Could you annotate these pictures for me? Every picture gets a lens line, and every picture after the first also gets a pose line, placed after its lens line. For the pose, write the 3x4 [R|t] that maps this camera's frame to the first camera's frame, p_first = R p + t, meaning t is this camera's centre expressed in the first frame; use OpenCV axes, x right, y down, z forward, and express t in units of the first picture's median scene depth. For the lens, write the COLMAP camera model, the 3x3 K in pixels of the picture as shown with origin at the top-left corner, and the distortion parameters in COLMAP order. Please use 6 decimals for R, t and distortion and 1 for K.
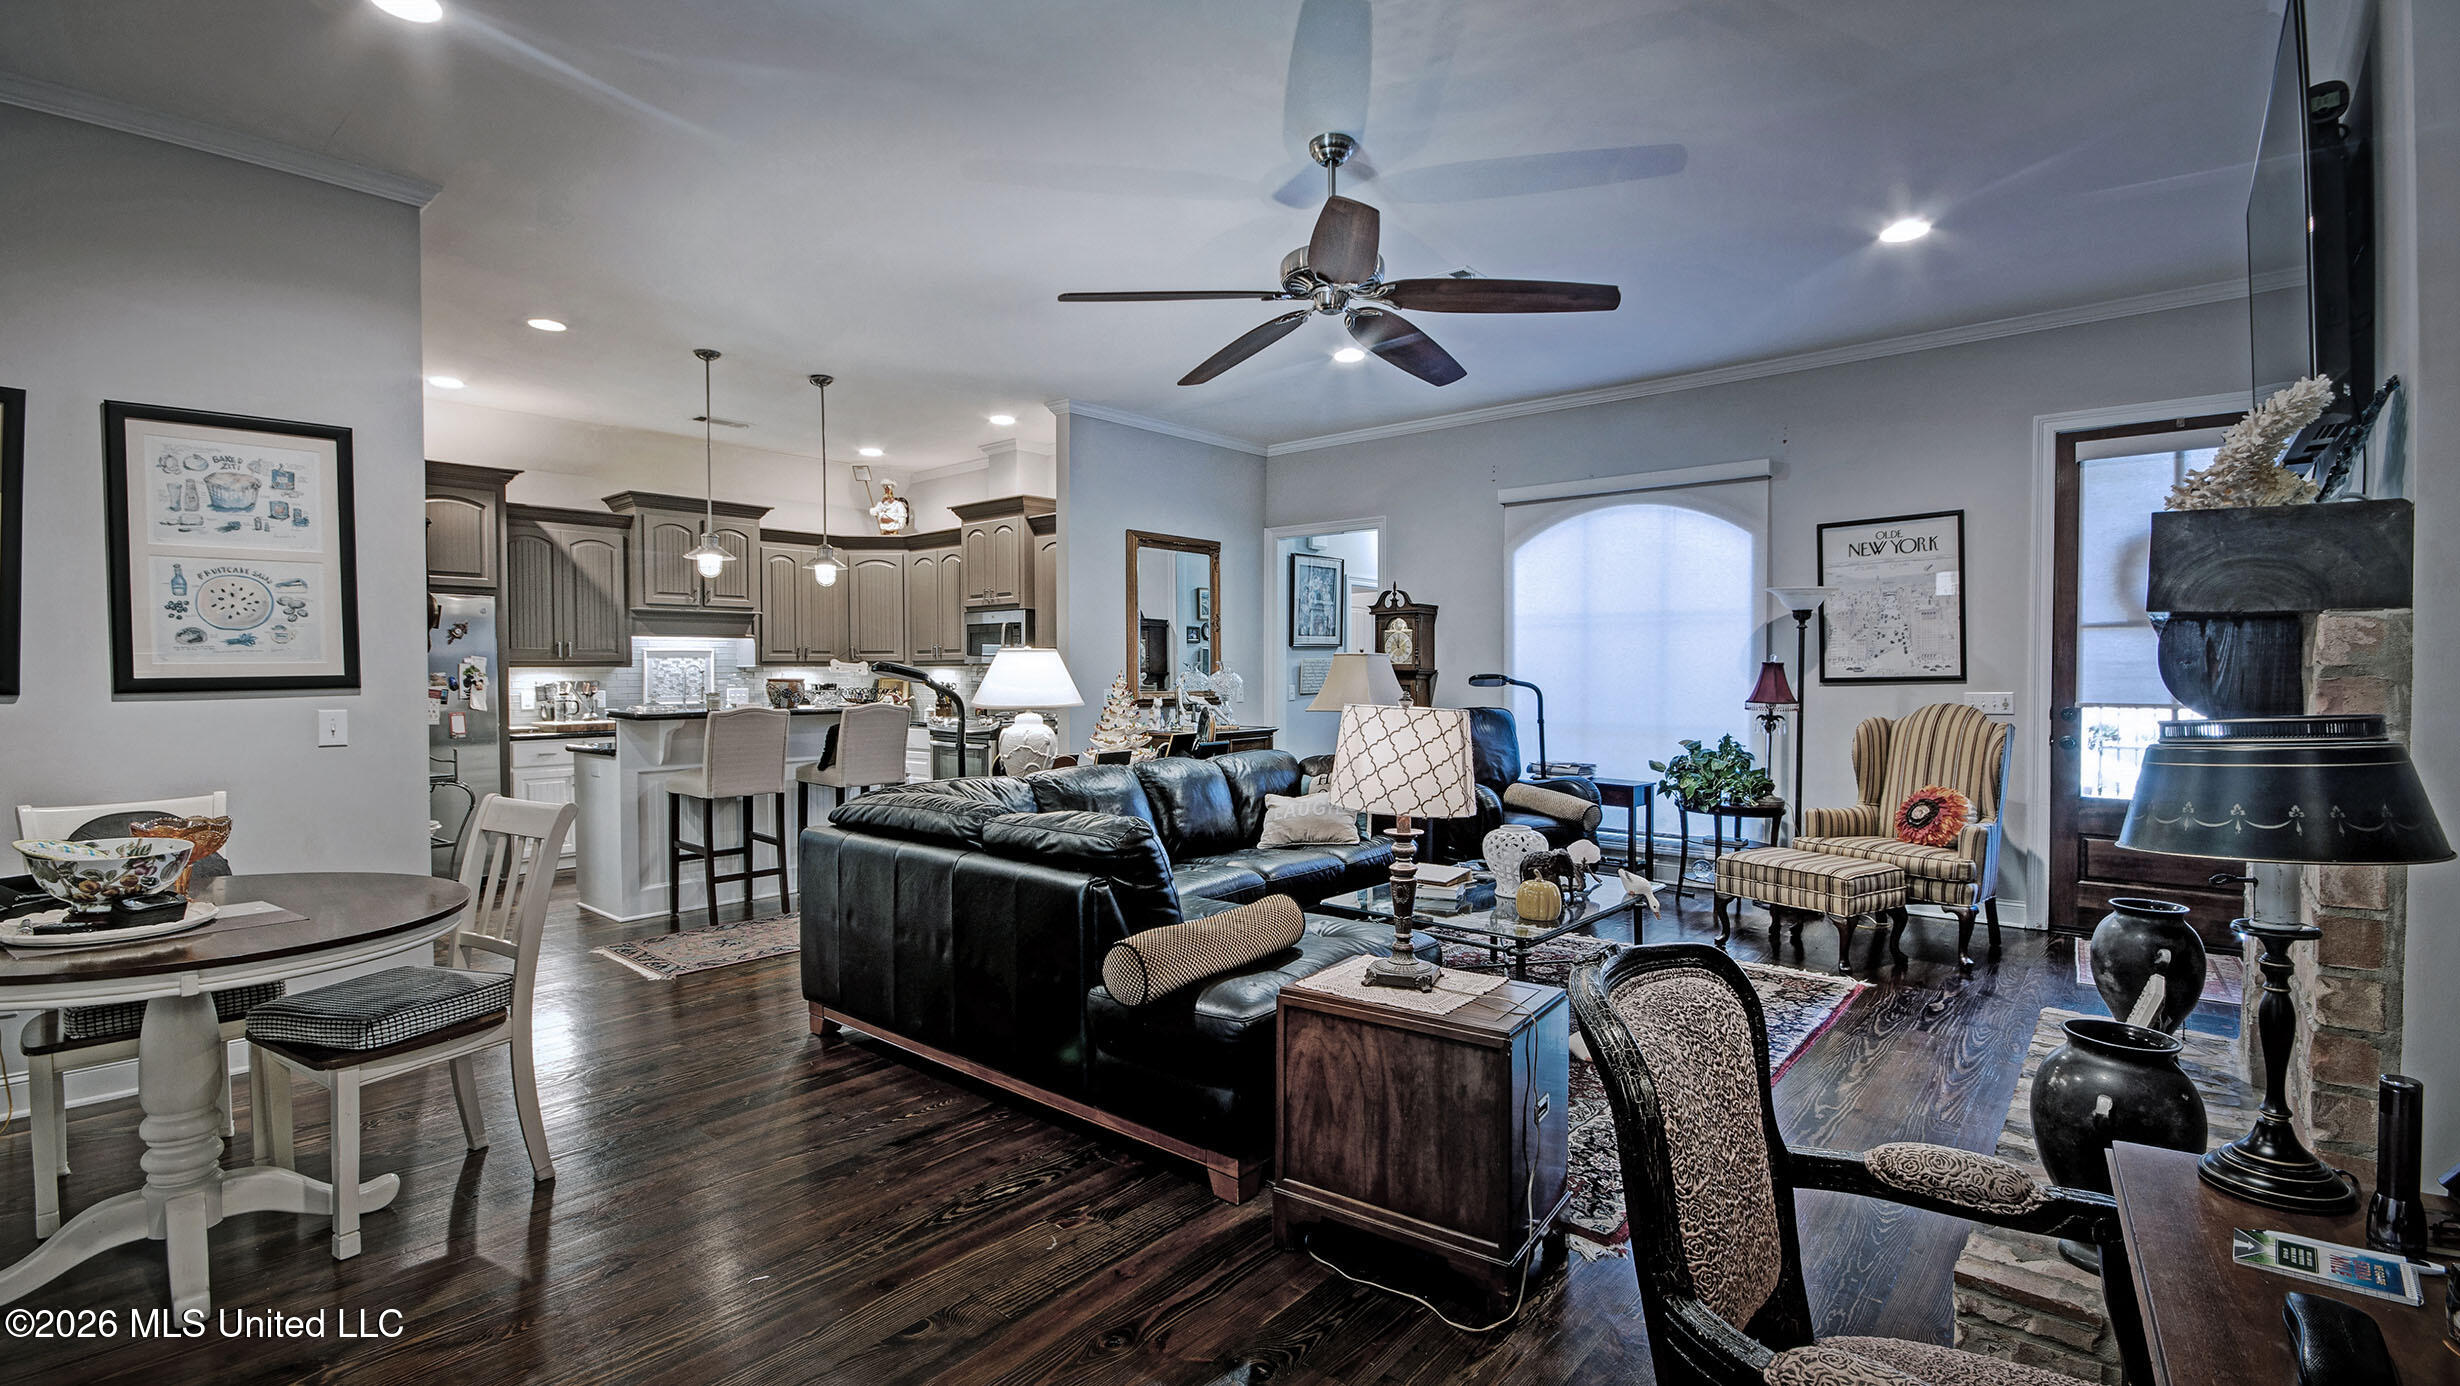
lens RADIAL K [[1092.2, 0, 1231.6], [0, 1092.2, 697.1], [0, 0, 1]] dist [0.000995, -0.000934]
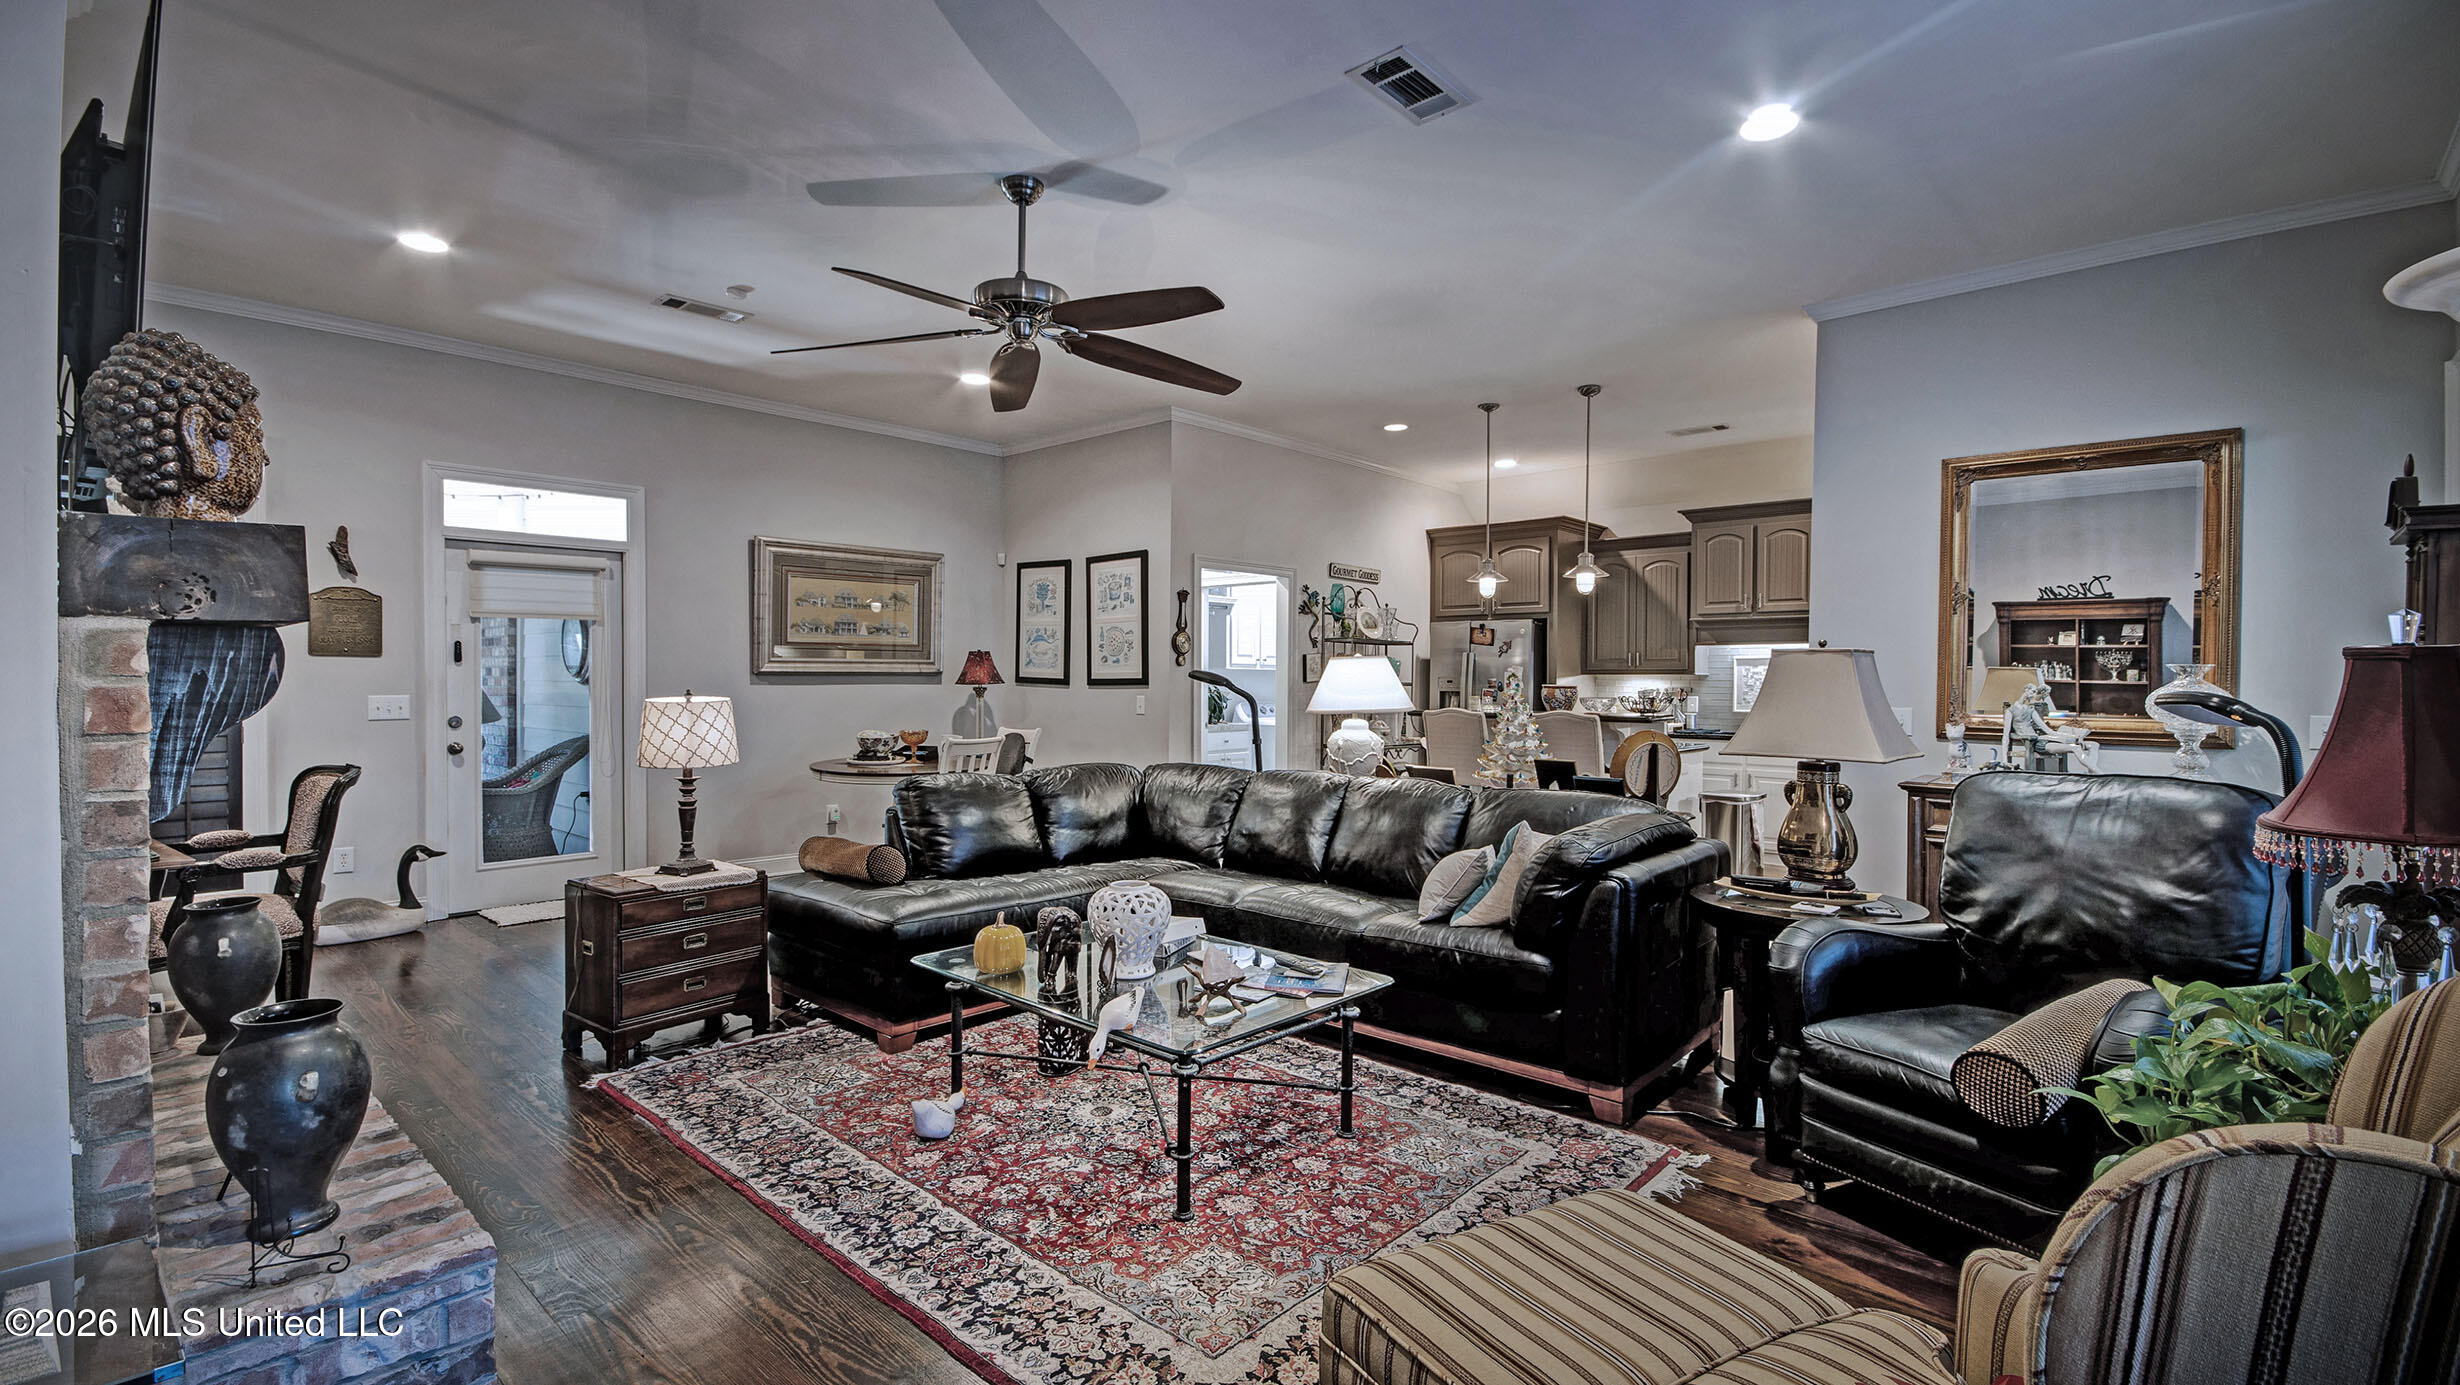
lens RADIAL K [[1080.8, 0, 1248.0], [0, 1080.8, 696.3], [0, 0, 1]] dist [0.004089, -0.010493]
pose [[-0.008824, 0.018244, -0.999795, 0.549226], [-0.027857, 0.999441, 0.018484, -0.014295], [0.999573, 0.028014, -0.008310, 0.606112]]
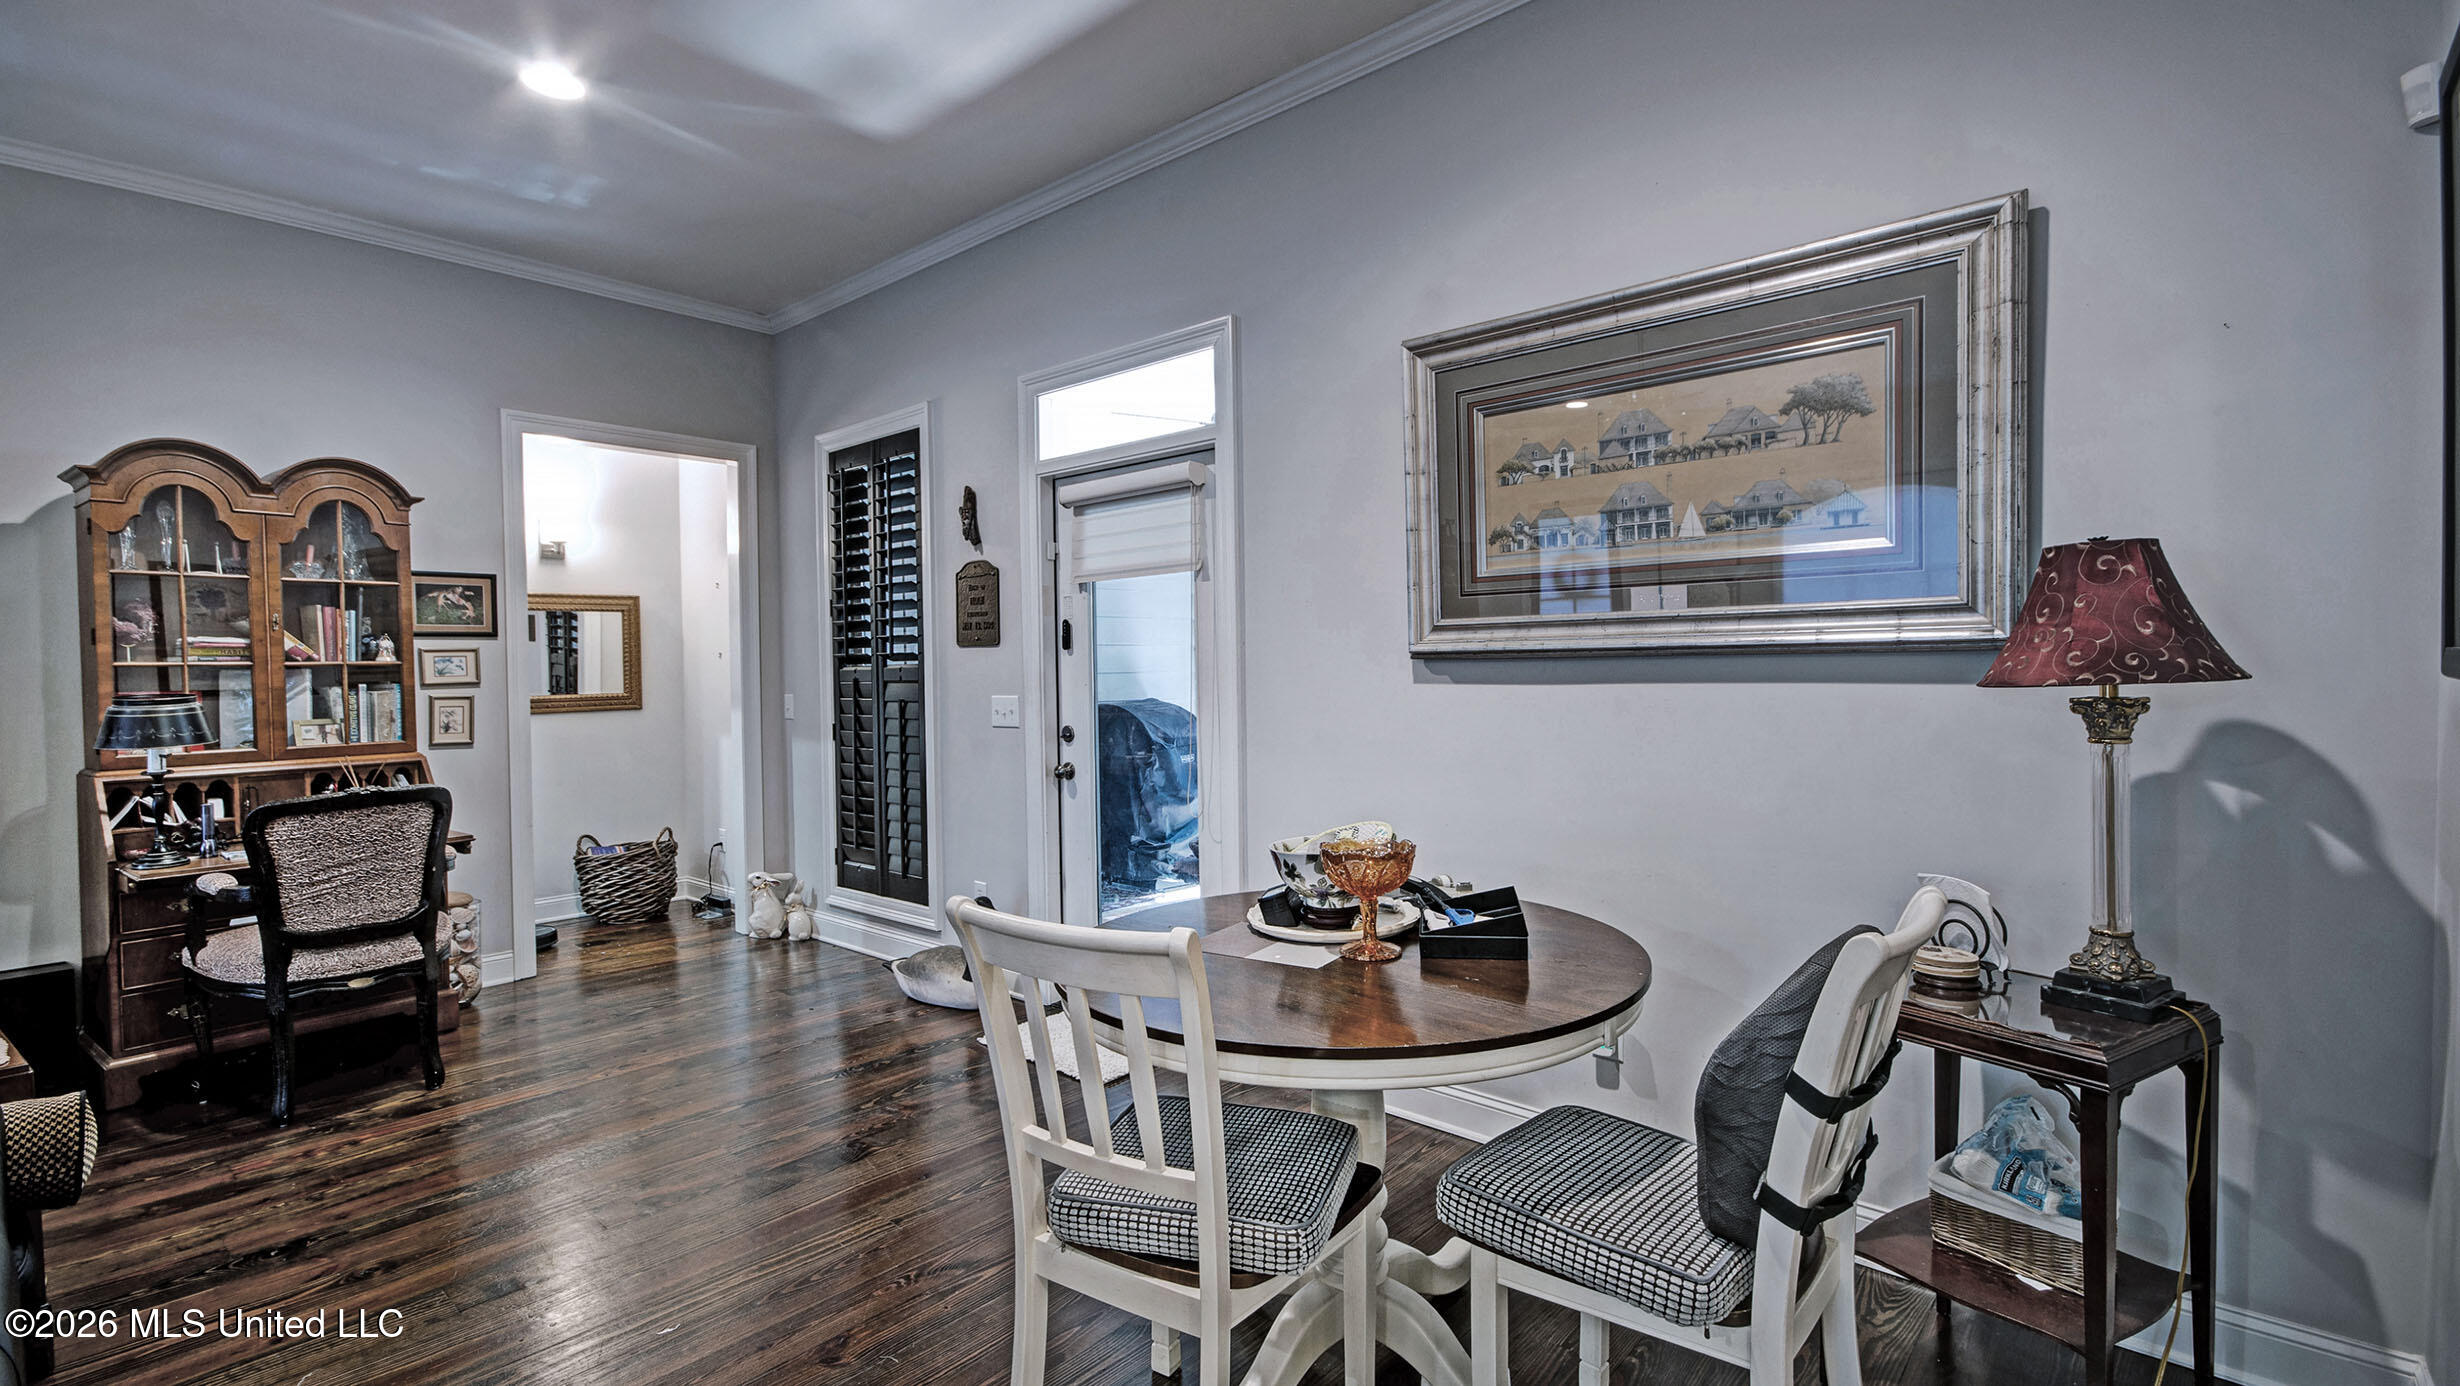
lens RADIAL K [[1092.2, 0, 1234.0], [0, 1092.2, 685.7], [0, 0, 1]] dist [0.000995, -0.000934]
pose [[-0.999848, 0.014755, 0.009282, -0.292980], [0.015119, 0.999068, 0.040419, -0.011847], [-0.008677, 0.040553, -0.999140, 0.586266]]
